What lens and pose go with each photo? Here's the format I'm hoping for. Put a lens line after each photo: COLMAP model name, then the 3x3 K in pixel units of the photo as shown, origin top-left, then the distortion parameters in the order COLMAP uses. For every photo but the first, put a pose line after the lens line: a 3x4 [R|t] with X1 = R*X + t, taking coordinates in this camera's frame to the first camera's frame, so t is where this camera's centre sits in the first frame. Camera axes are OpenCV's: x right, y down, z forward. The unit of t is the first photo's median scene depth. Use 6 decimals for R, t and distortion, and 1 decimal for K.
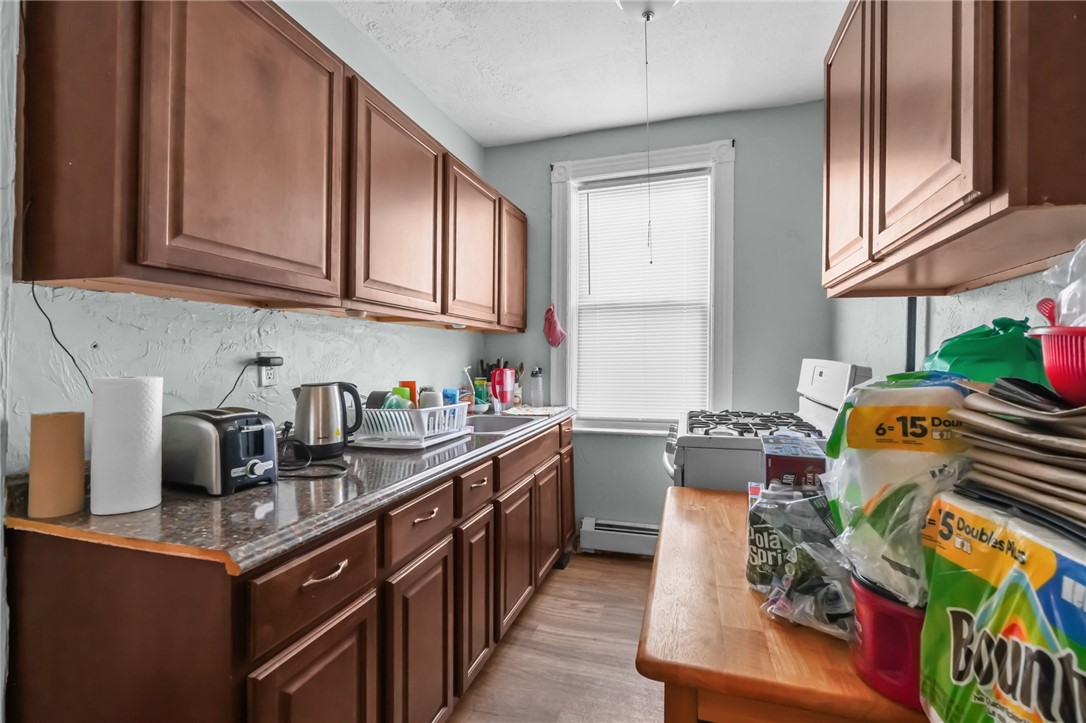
lens RADIAL K [[487.5, 0, 553.1], [0, 487.5, 357.1], [0, 0, 1]] dist [-0.002512, -0.000171]
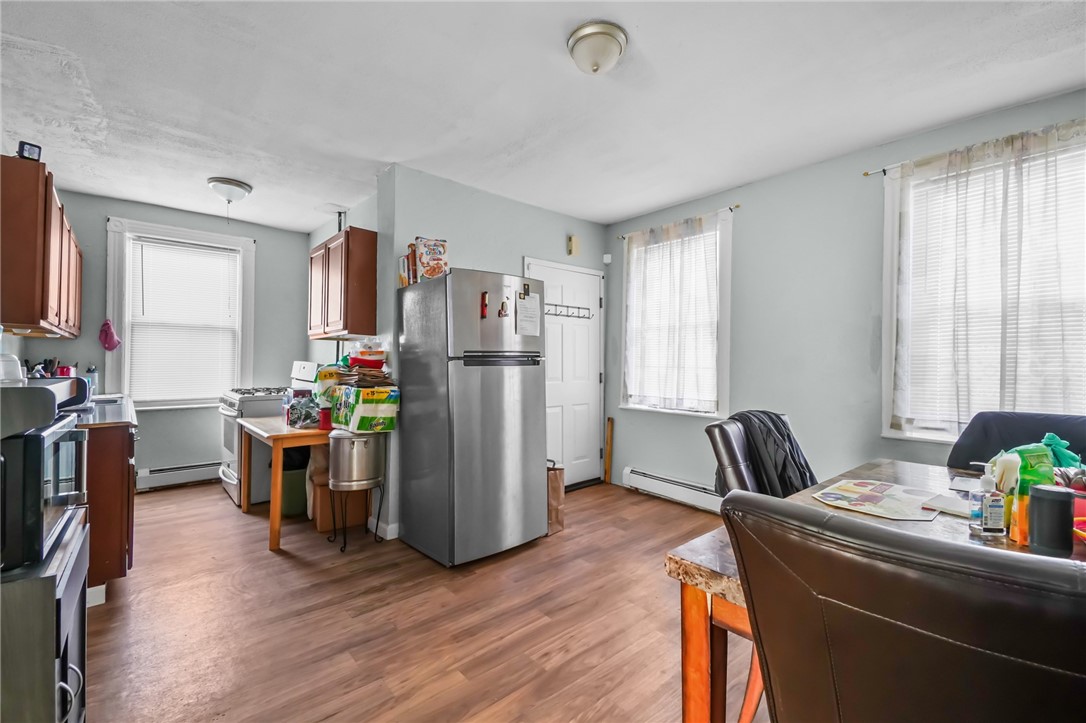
lens RADIAL K [[449.9, 0, 550.8], [0, 449.9, 361.6], [0, 0, 1]] dist [0.003463, 0.000057]
pose [[0.510130, 0.010015, 0.860039, -0.487893], [-0.011213, 0.999925, -0.004993, 0.001759], [-0.860024, -0.007096, 0.510204, -0.771427]]
